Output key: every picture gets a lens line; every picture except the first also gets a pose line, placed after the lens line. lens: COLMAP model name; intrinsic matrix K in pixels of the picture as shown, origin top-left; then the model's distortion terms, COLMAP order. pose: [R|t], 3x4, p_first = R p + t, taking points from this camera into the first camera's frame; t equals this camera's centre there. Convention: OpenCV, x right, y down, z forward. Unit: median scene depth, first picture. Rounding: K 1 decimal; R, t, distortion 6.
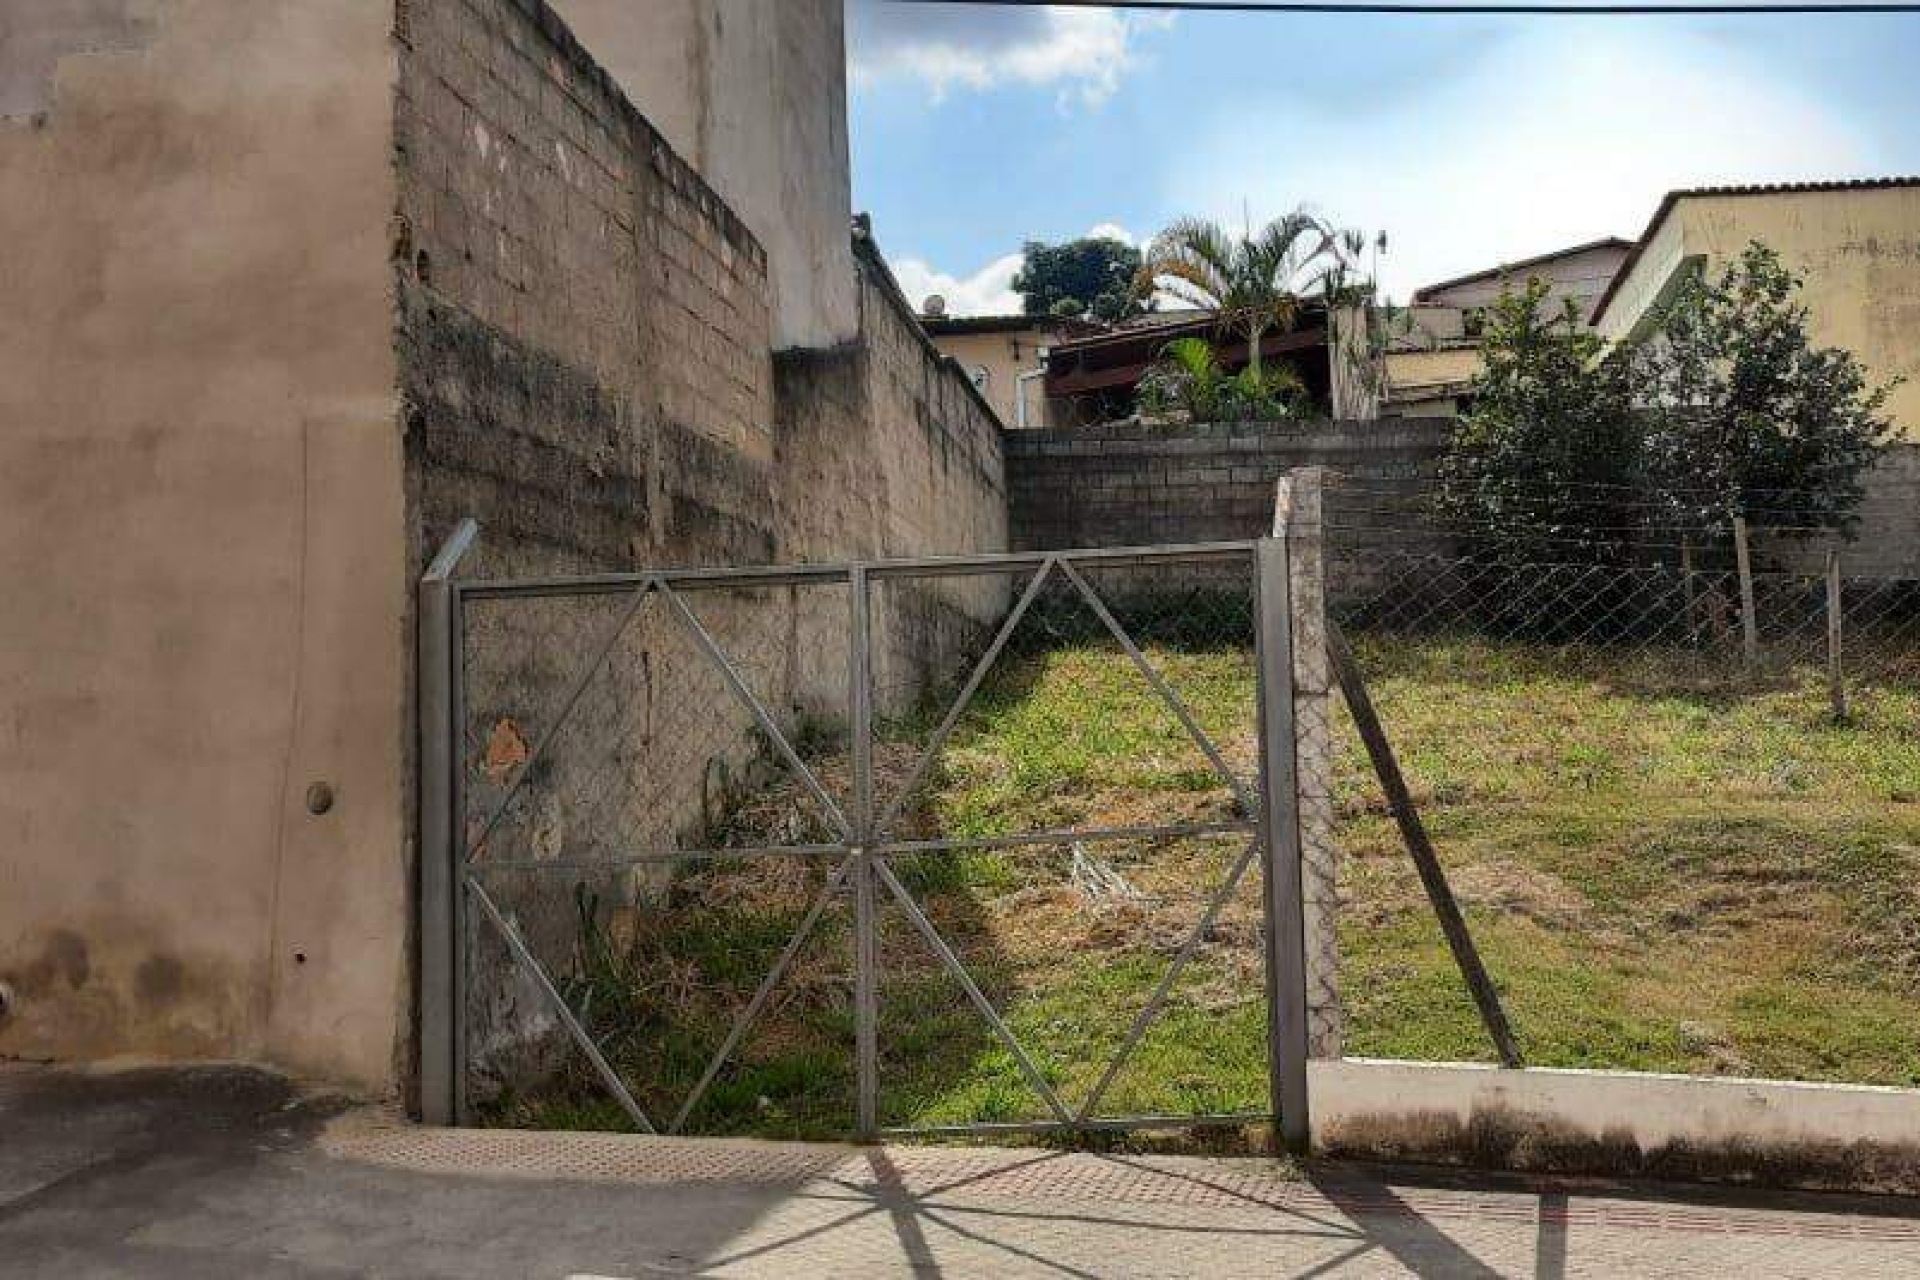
lens RADIAL K [[1984.7, 0, 1008.1], [0, 1984.7, 744.1], [0, 0, 1]] dist [0.081191, 0.000000]
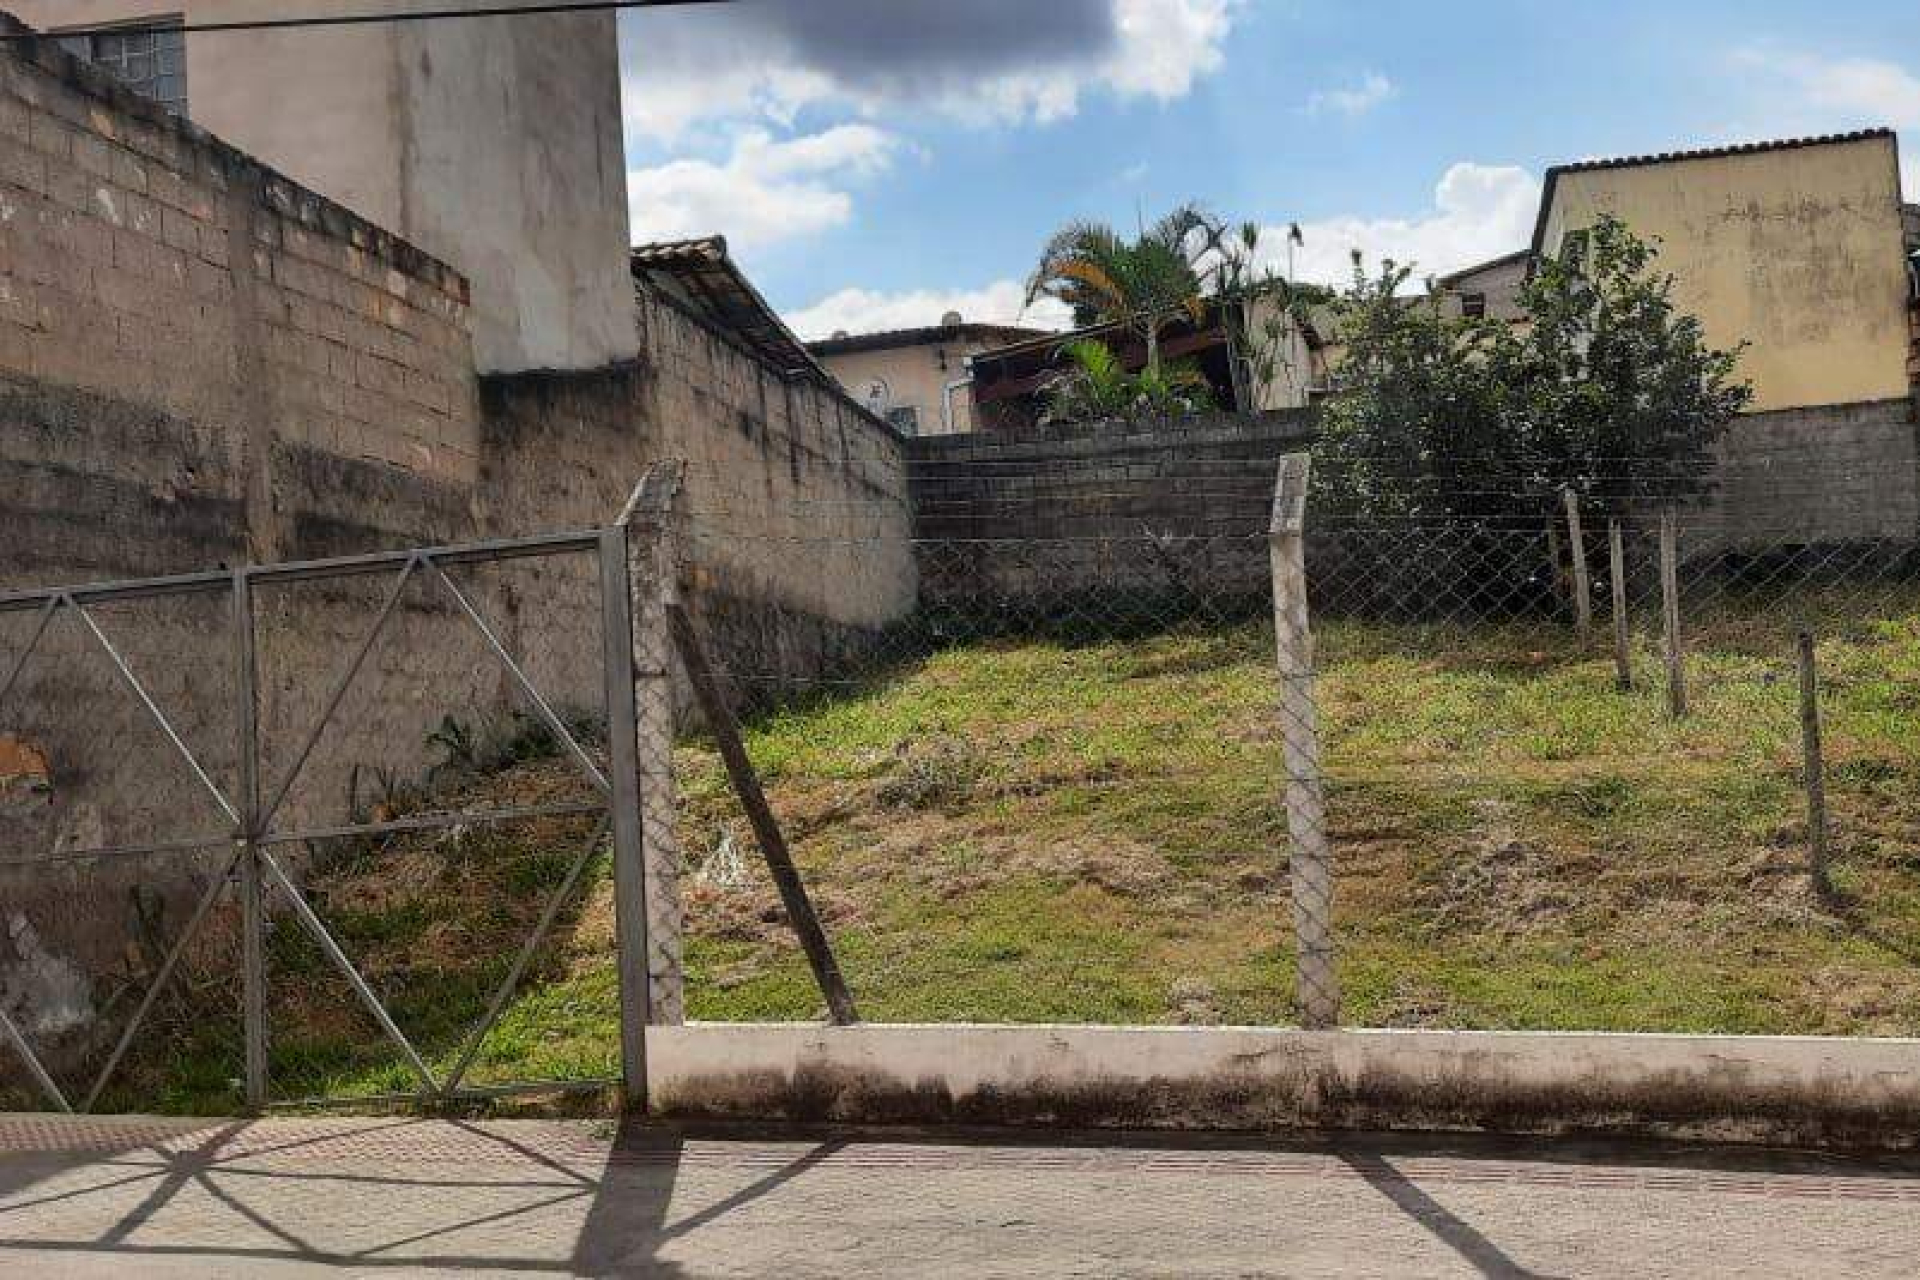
lens RADIAL K [[1984.7, 0, 1009.9], [0, 1984.7, 683.0], [0, 0, 1]] dist [0.081191, 0.000000]
pose [[0.997325, -0.043598, -0.058674, 0.183397], [0.041477, 0.998458, -0.036890, 0.011959], [0.060192, 0.034358, 0.997595, -0.016740]]
